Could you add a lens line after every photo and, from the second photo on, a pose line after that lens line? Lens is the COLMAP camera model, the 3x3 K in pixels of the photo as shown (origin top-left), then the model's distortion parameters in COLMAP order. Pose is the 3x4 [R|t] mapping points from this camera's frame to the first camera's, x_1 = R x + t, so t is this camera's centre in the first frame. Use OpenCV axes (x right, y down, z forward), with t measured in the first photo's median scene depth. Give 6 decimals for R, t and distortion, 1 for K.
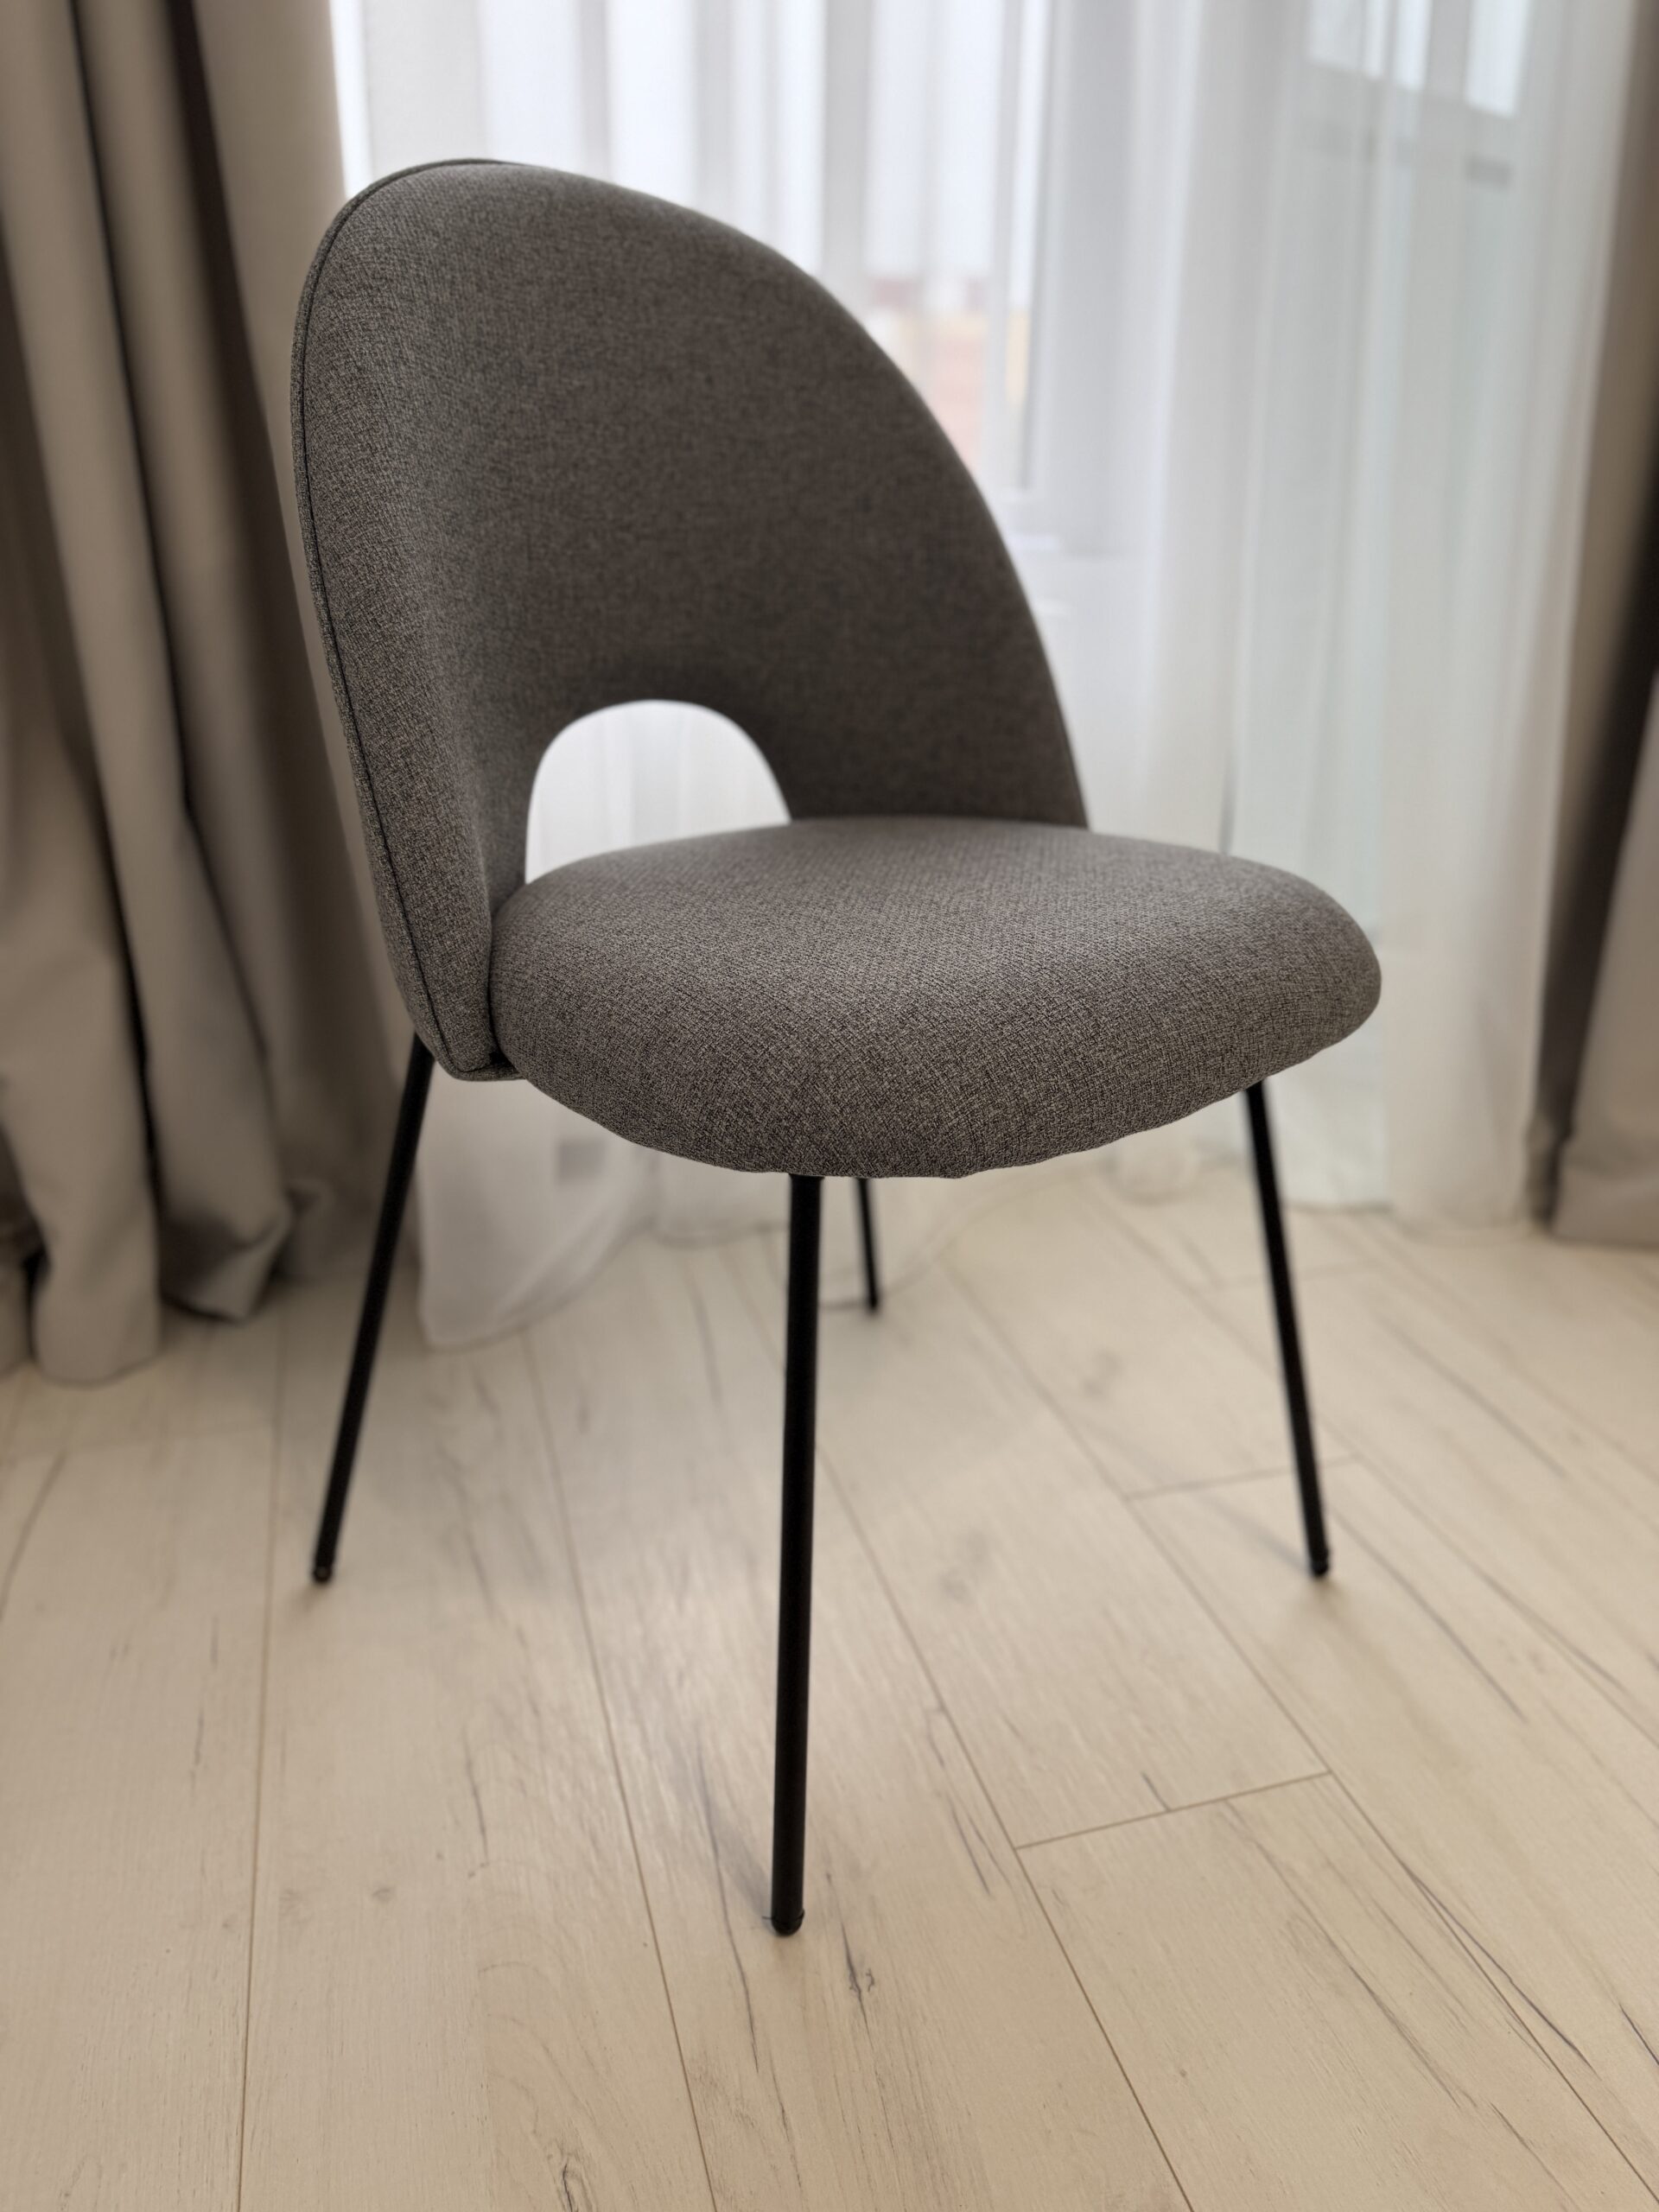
lens RADIAL K [[1566.8, 0, 835.6], [0, 1566.8, 1120.9], [0, 0, 1]] dist [0.023452, -0.032743]
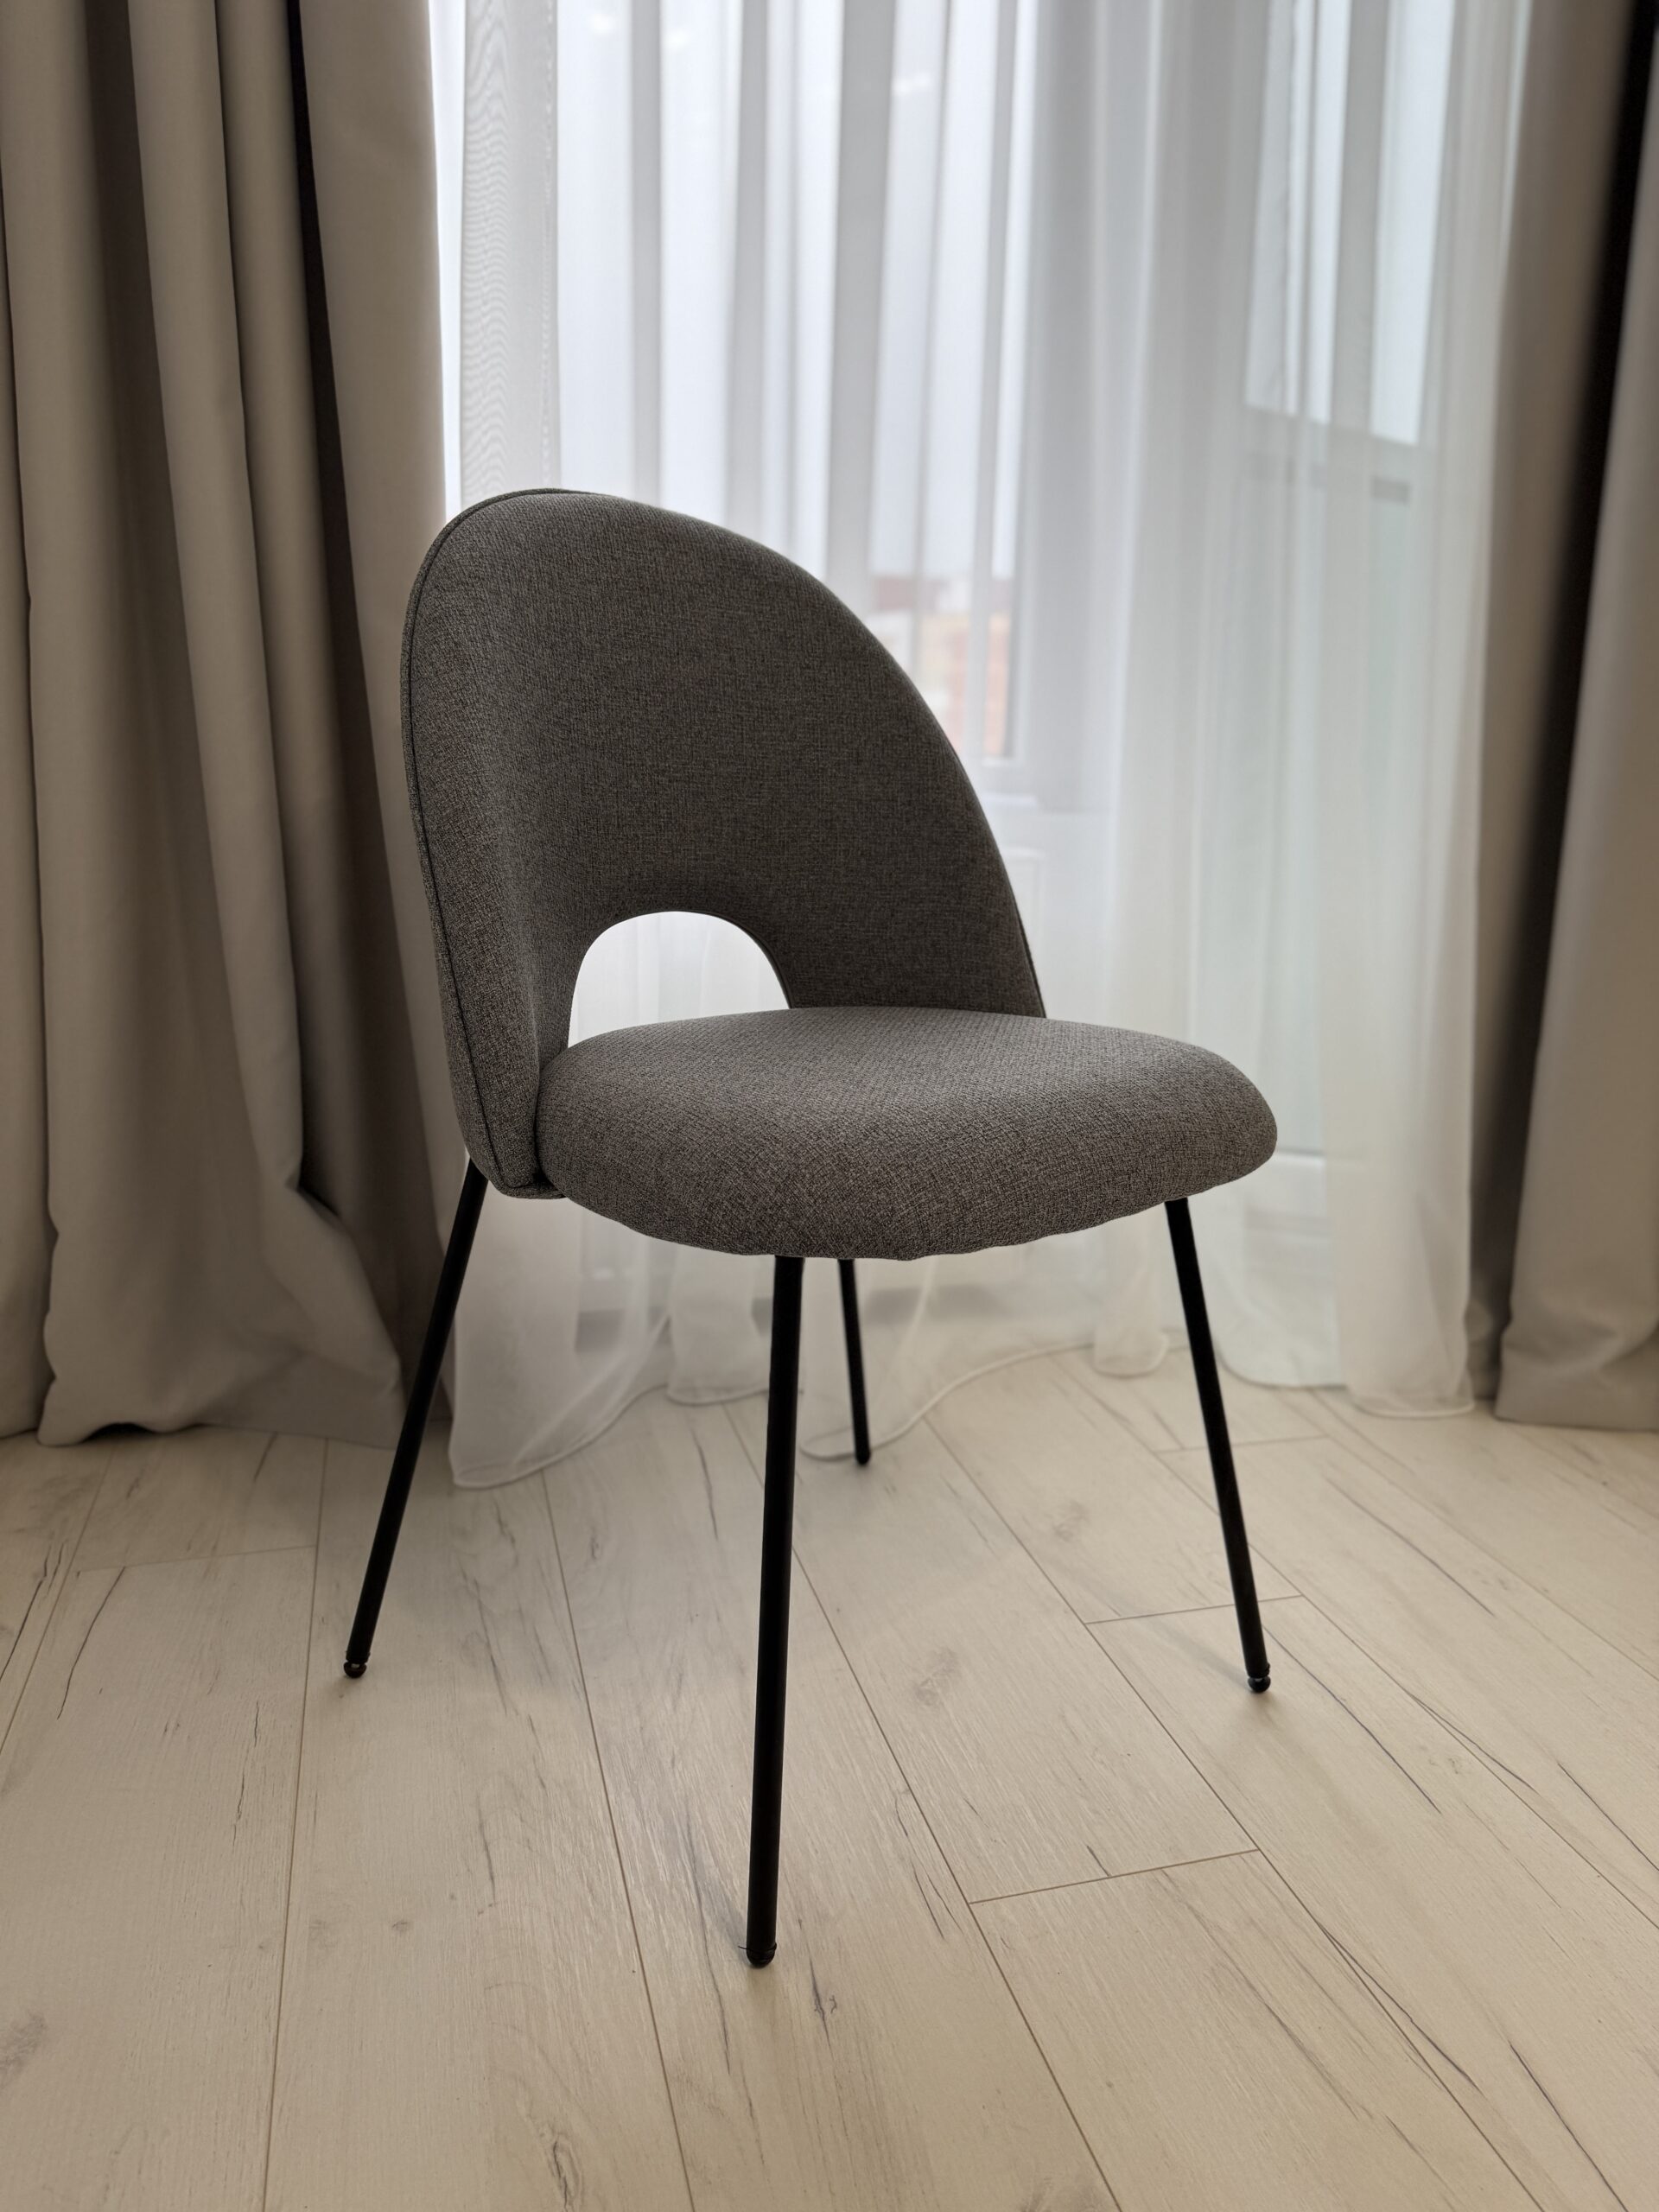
lens RADIAL K [[1566.8, 0, 828.7], [0, 1566.8, 1124.4], [0, 0, 1]] dist [0.023452, -0.032743]
pose [[0.999721, 0.014924, -0.018298, 0.025258], [-0.017629, 0.987292, -0.157936, 0.089580], [0.015709, 0.158215, 0.987280, -0.170516]]
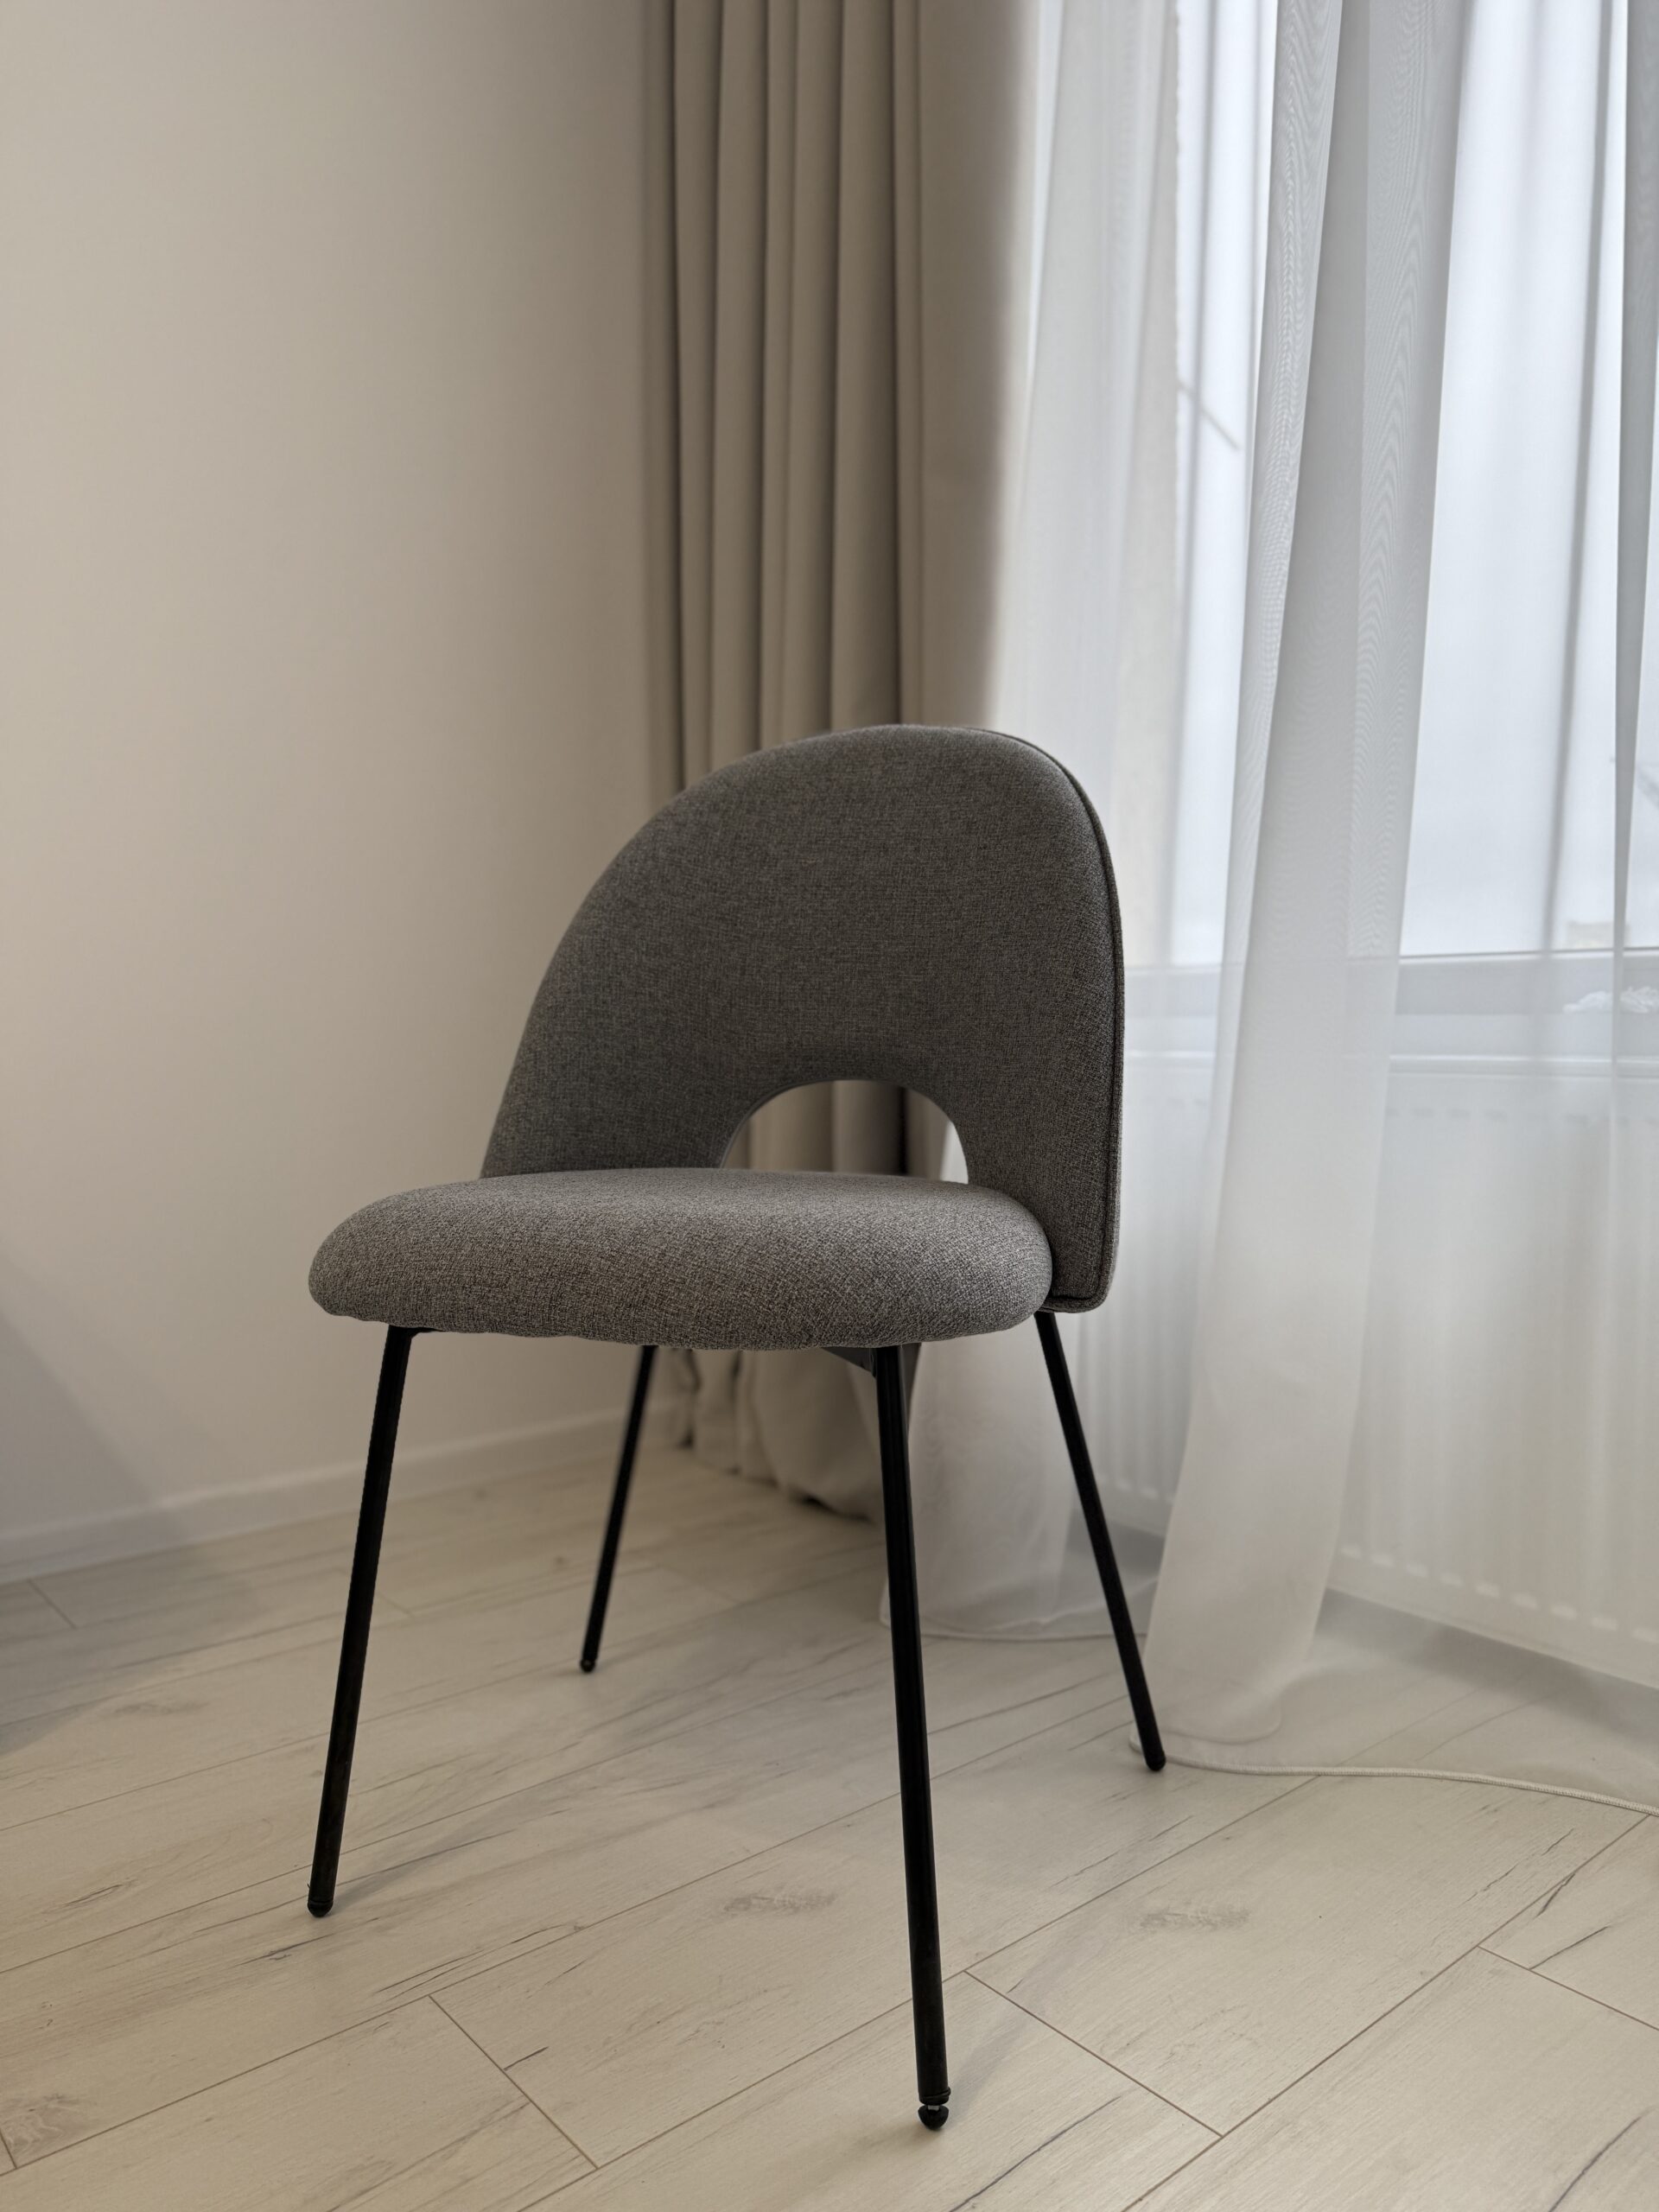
lens RADIAL K [[1566.8, 0, 836.0], [0, 1566.8, 1111.8], [0, 0, 1]] dist [0.023452, -0.032743]
pose [[0.403884, 0.037412, -0.914045, 1.155488], [-0.344305, 0.931912, -0.113993, -0.096752], [0.847545, 0.360750, 0.389265, 0.533084]]
